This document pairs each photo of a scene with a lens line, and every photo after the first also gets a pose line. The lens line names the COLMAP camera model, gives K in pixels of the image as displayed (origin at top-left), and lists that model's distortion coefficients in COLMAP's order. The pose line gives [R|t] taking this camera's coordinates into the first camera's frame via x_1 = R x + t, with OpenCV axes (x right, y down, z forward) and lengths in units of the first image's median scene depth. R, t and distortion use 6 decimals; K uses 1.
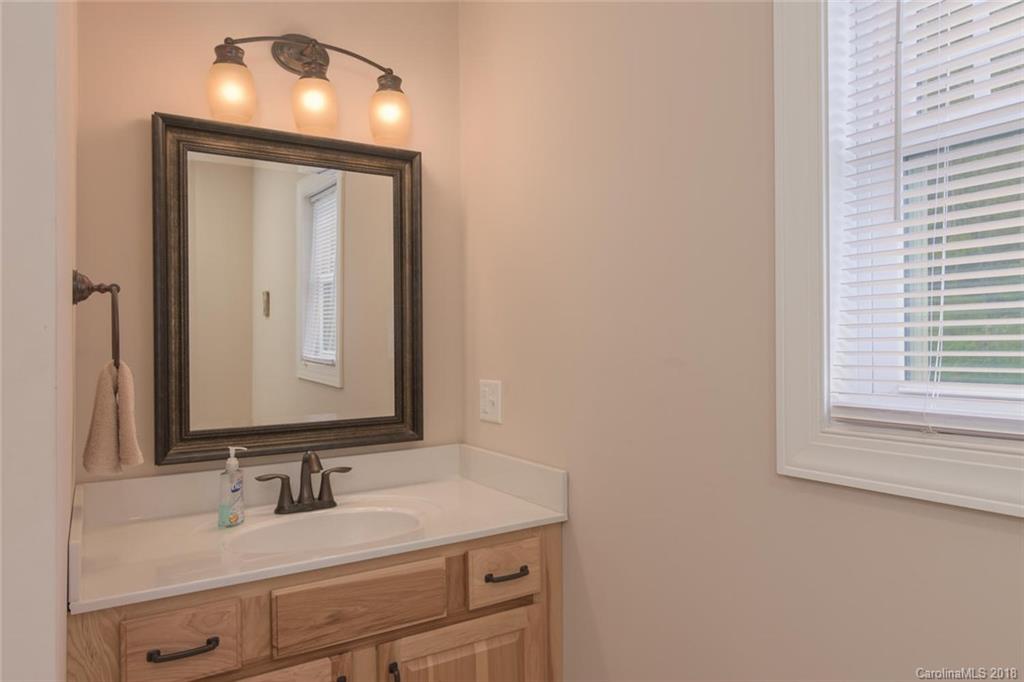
lens RADIAL K [[681.5, 0, 512.0], [0, 681.5, 341.0], [0, 0, 1]] dist [0.004952, -0.004856]
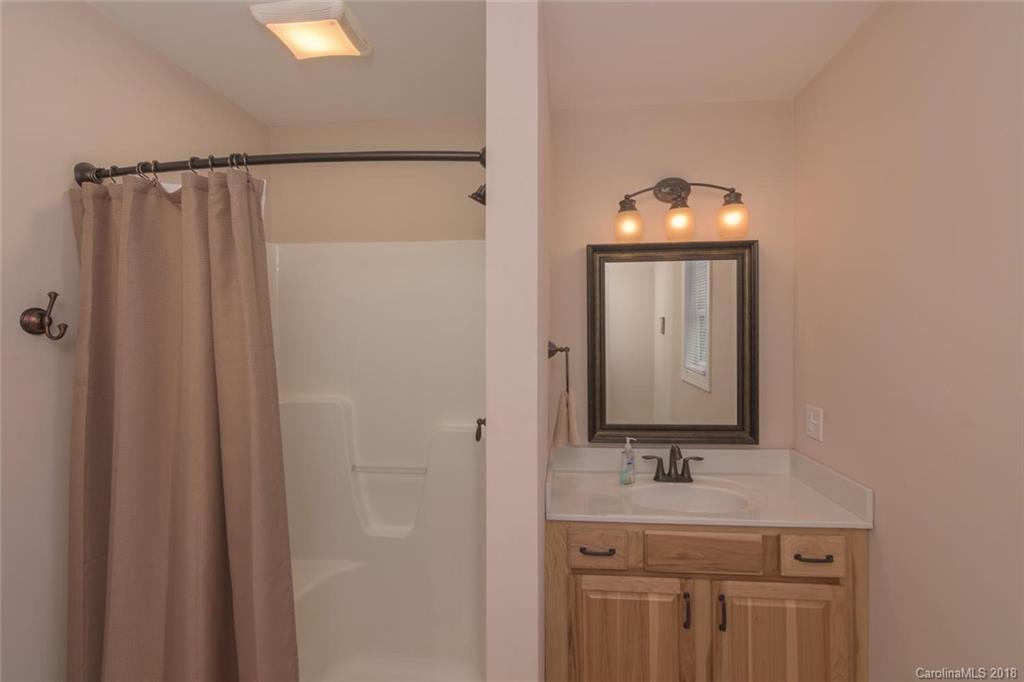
lens RADIAL K [[499.8, 0, 507.7], [0, 499.8, 339.1], [0, 0, 1]] dist [0.003608, 0.000491]
pose [[0.786386, 0.007803, -0.617686, 0.124168], [0.000672, 0.999909, 0.013488, -0.109095], [0.617735, -0.011022, 0.786309, -0.164597]]
